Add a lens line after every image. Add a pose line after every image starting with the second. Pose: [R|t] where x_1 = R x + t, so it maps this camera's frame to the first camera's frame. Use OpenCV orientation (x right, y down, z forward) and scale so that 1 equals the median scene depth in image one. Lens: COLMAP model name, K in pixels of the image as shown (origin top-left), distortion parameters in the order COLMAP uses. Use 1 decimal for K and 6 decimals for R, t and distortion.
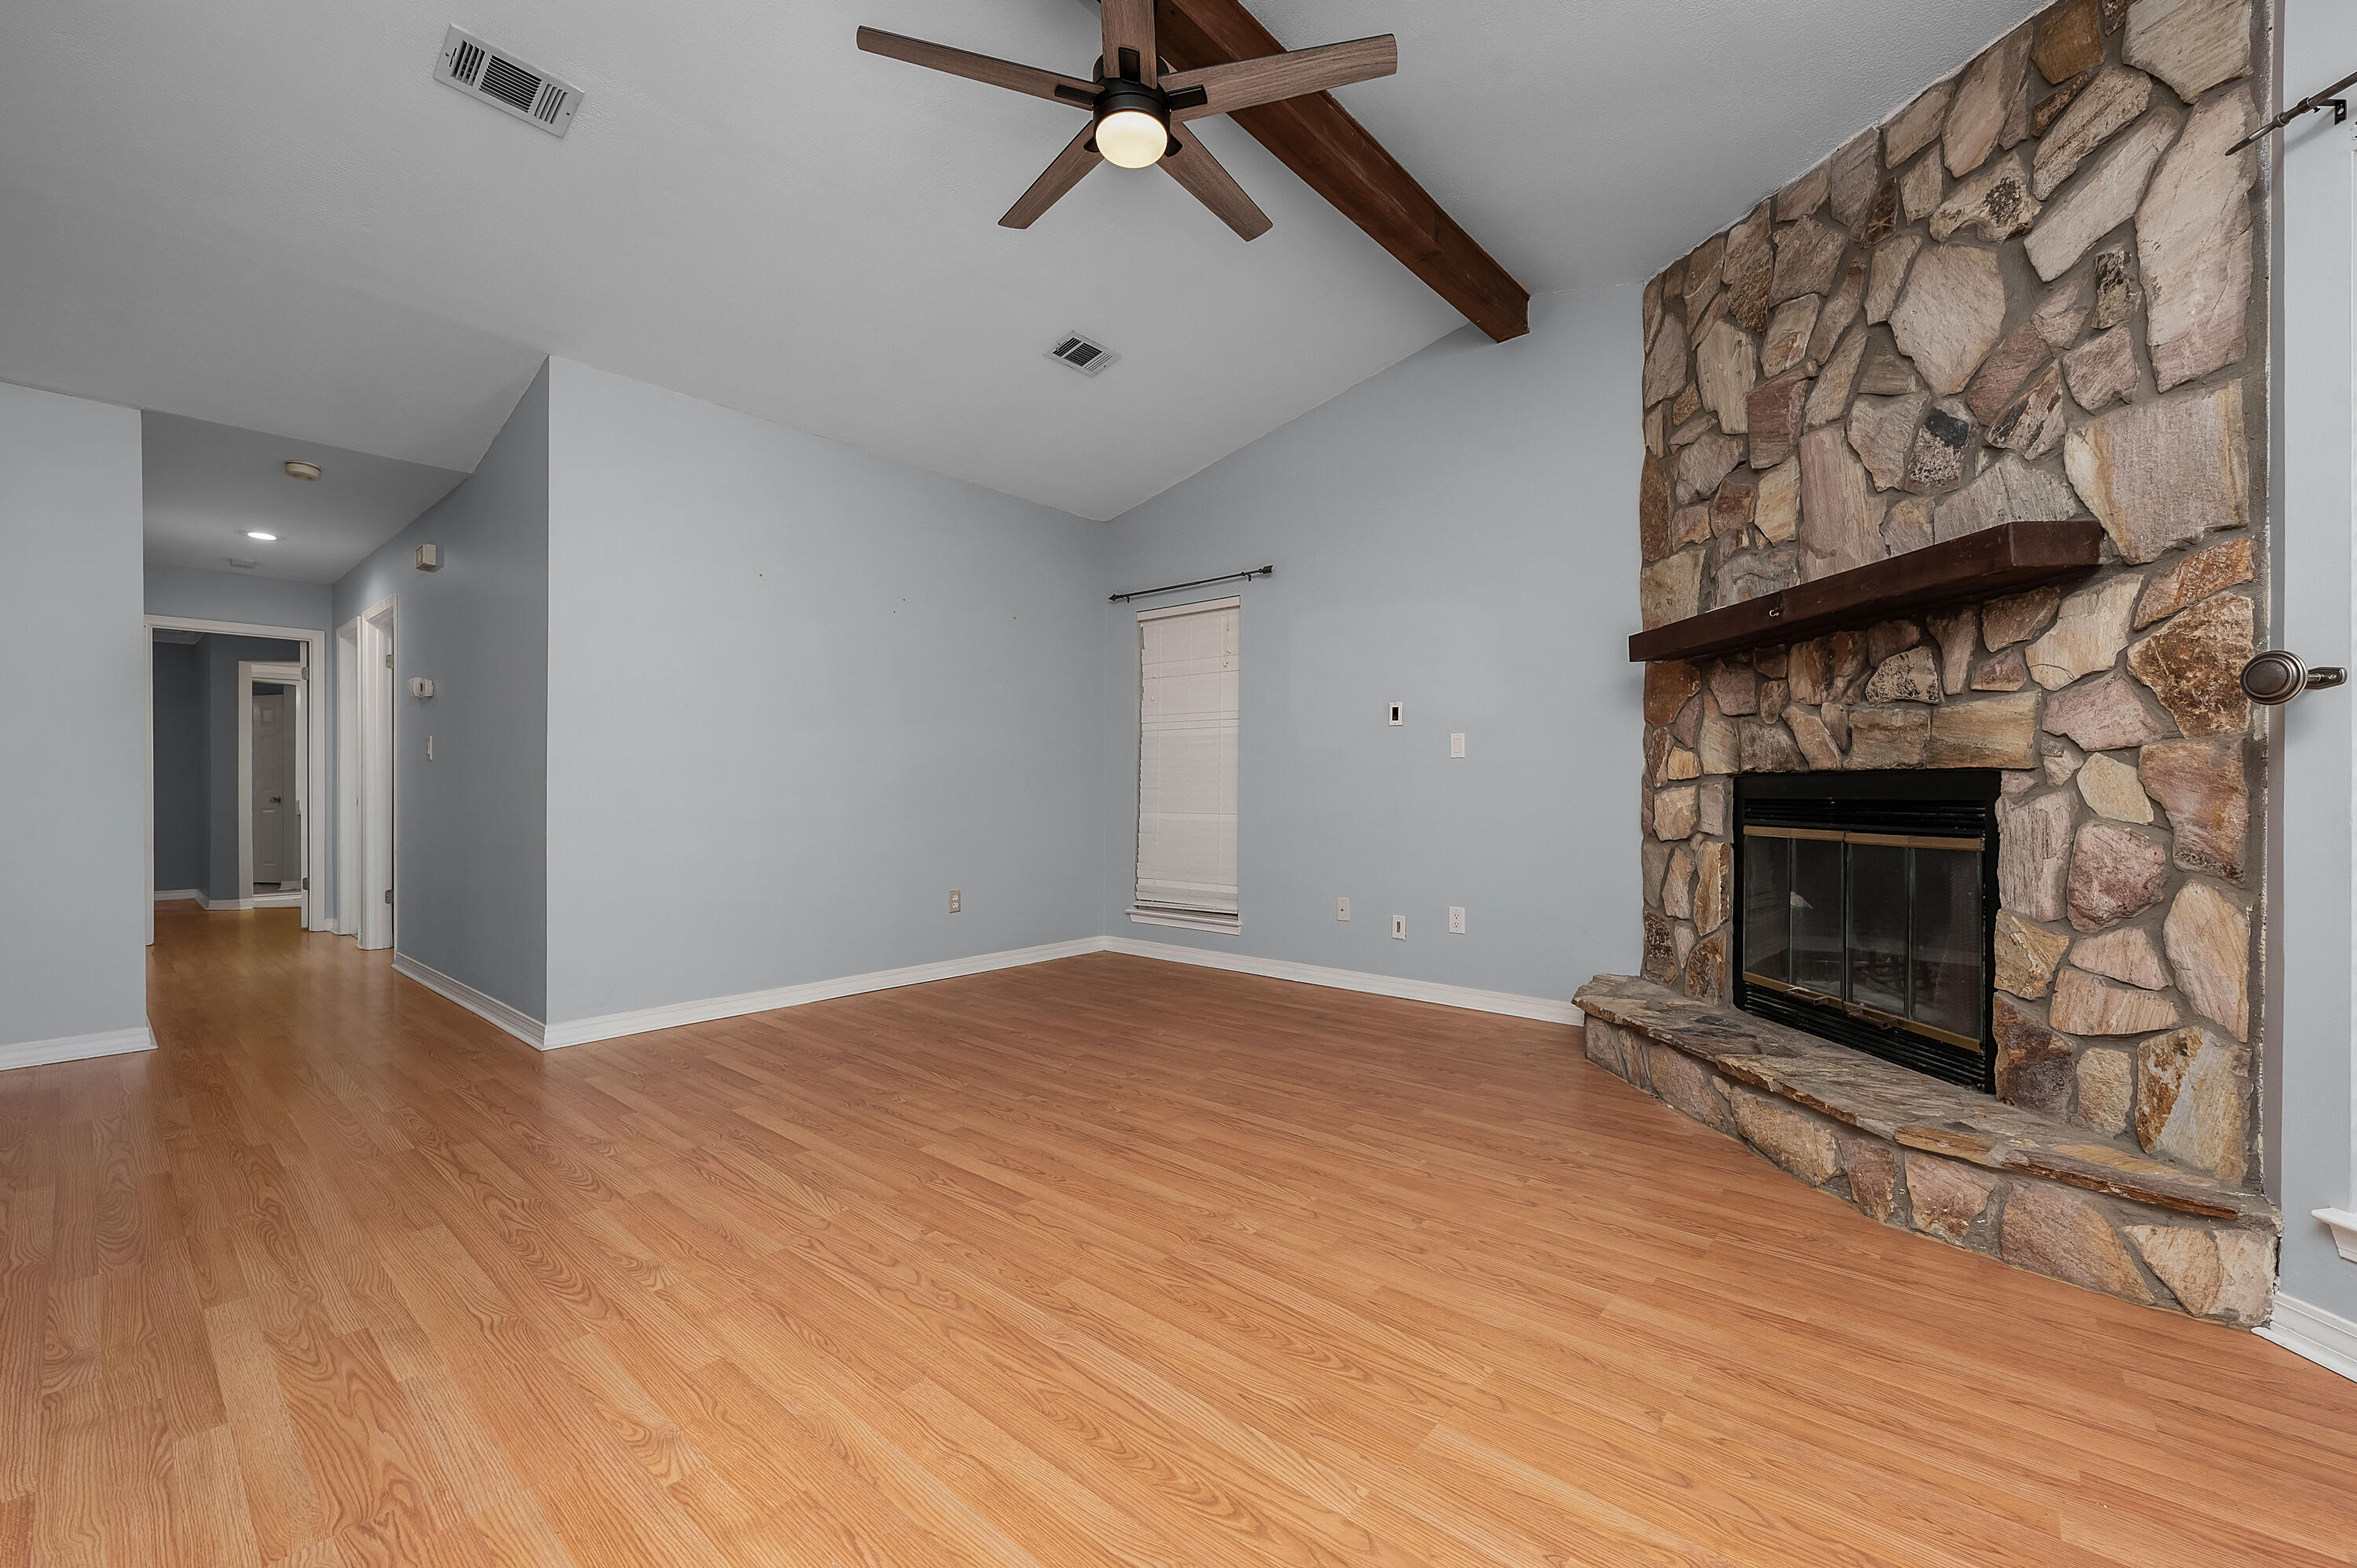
lens RADIAL K [[951.1, 0, 1190.5], [0, 951.1, 787.8], [0, 0, 1]] dist [-0.001050, 0.000381]
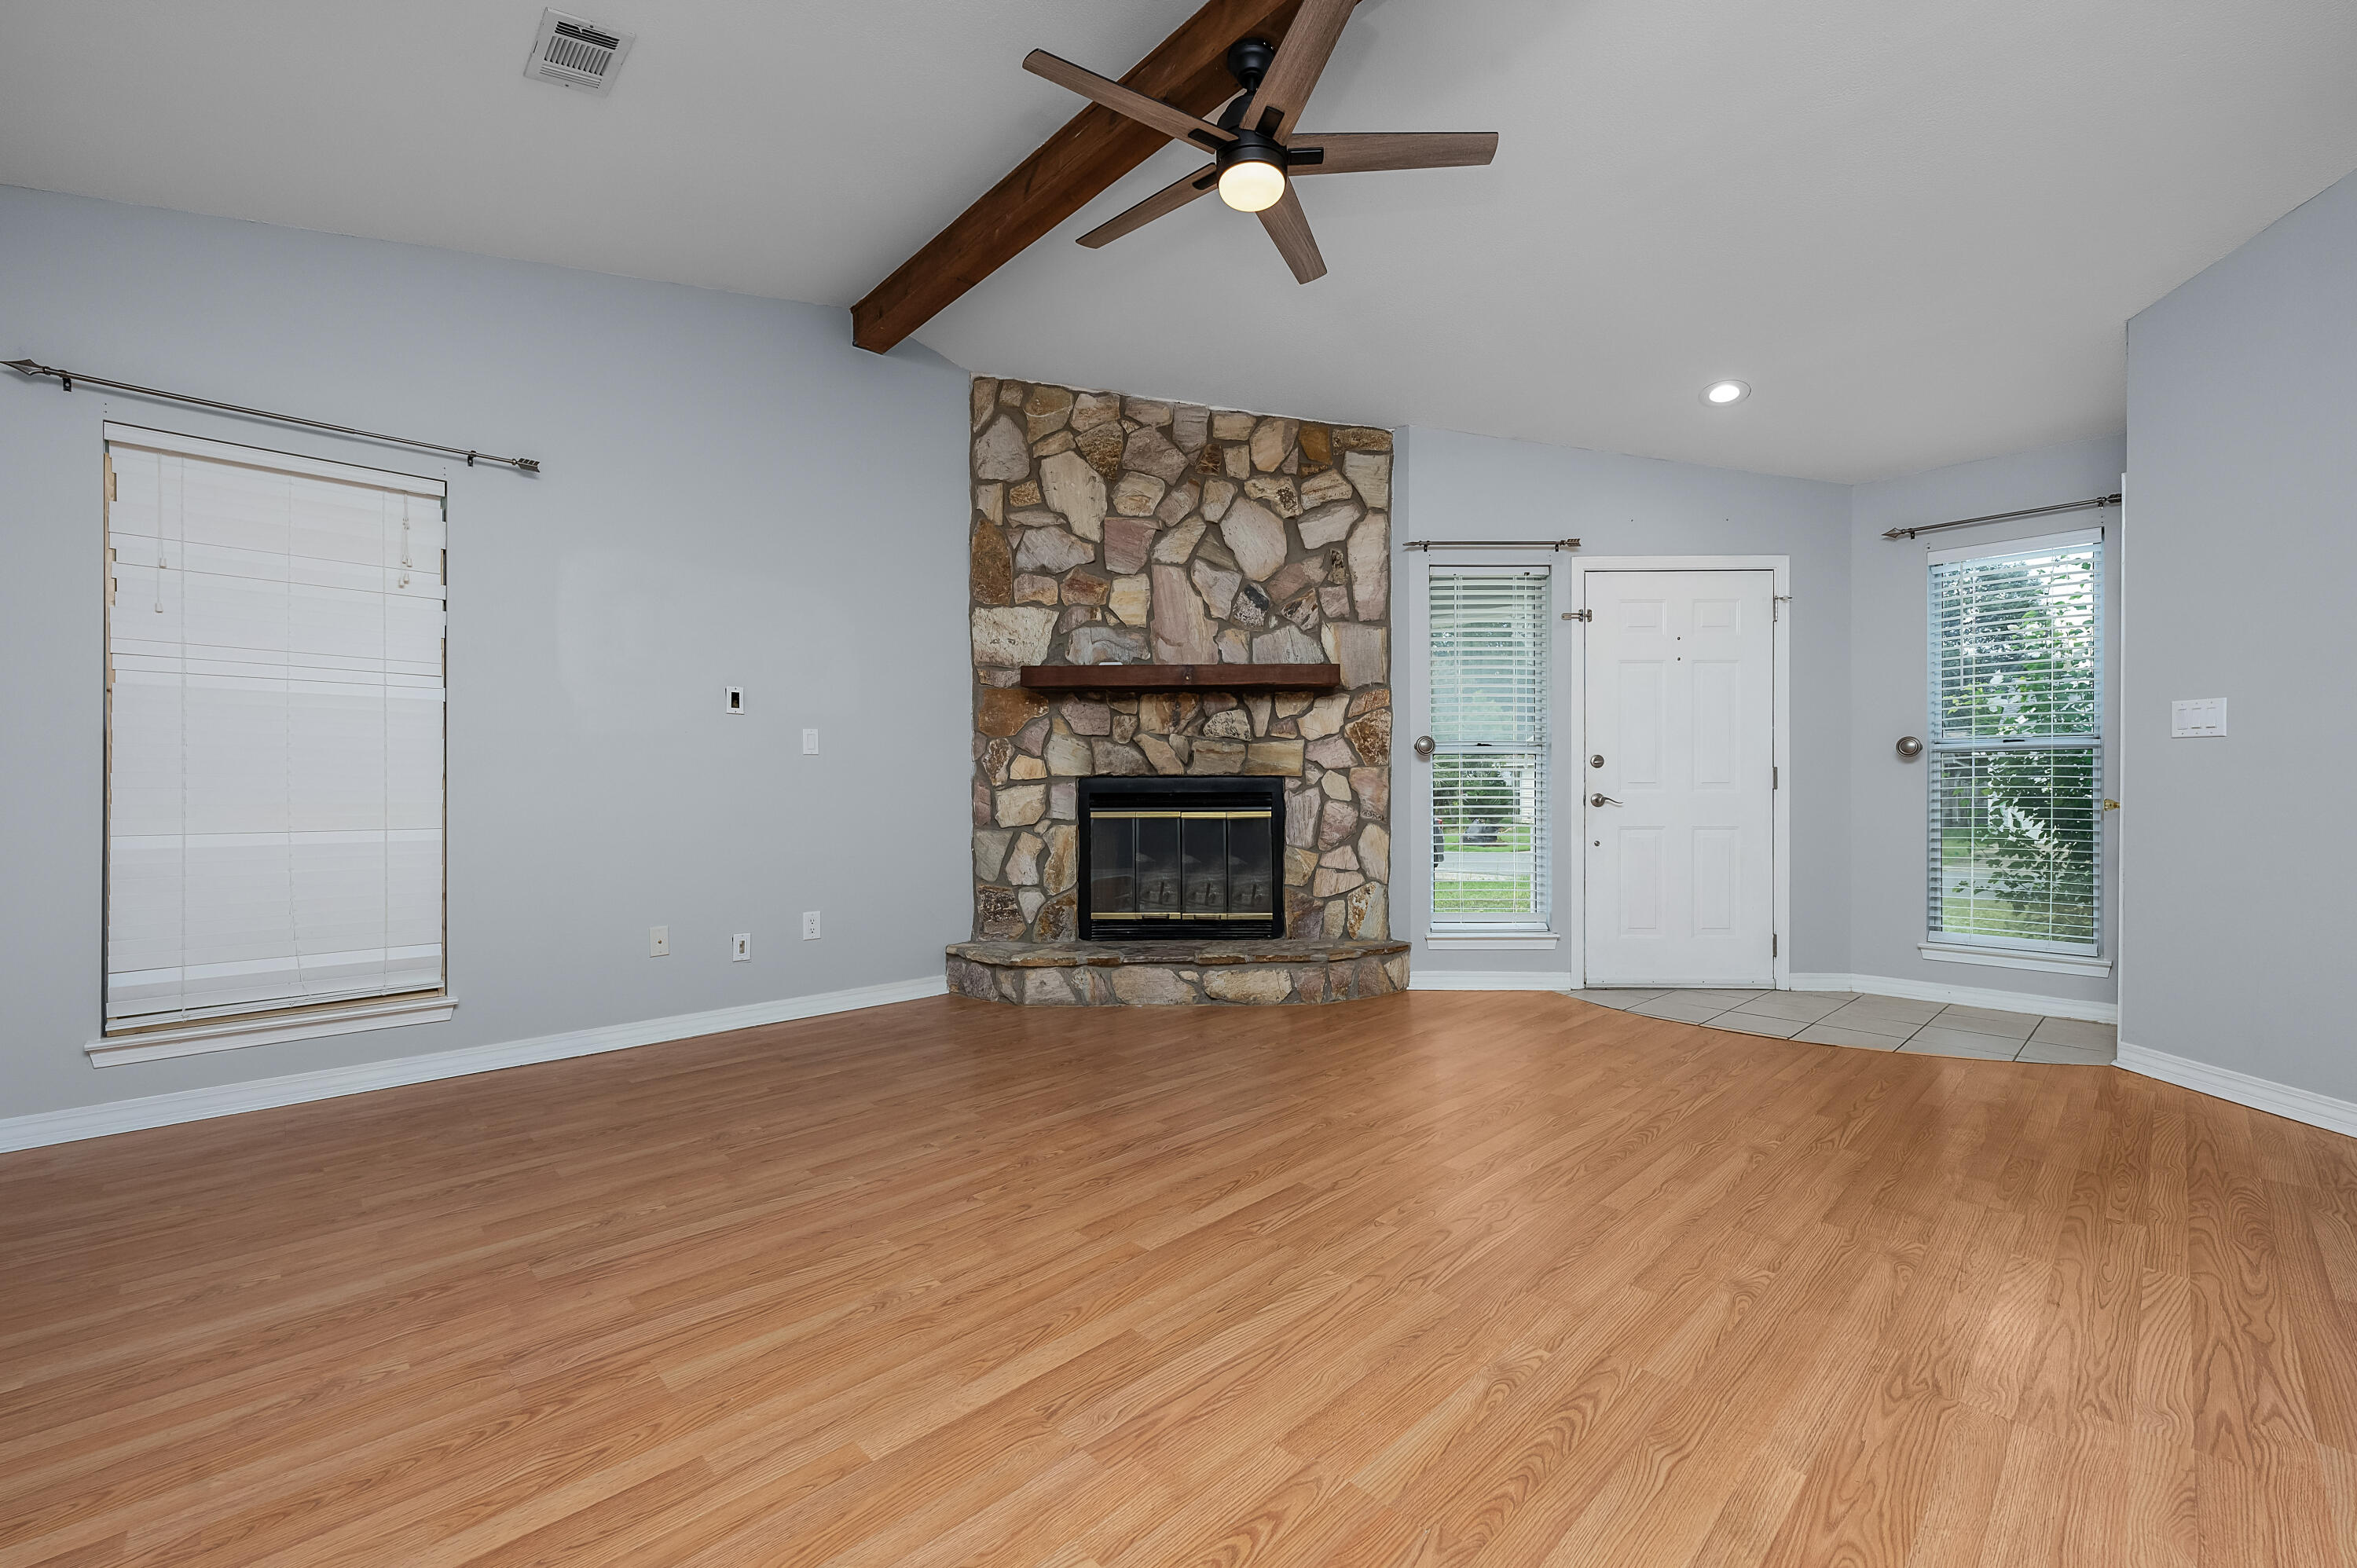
lens RADIAL K [[951.1, 0, 1190.9], [0, 951.1, 787.7], [0, 0, 1]] dist [-0.001050, 0.000381]
pose [[0.093146, -0.001323, 0.995652, -1.064790], [0.000728, 0.999999, 0.001261, 0.001020], [-0.995652, 0.000608, 0.093147, 0.901592]]
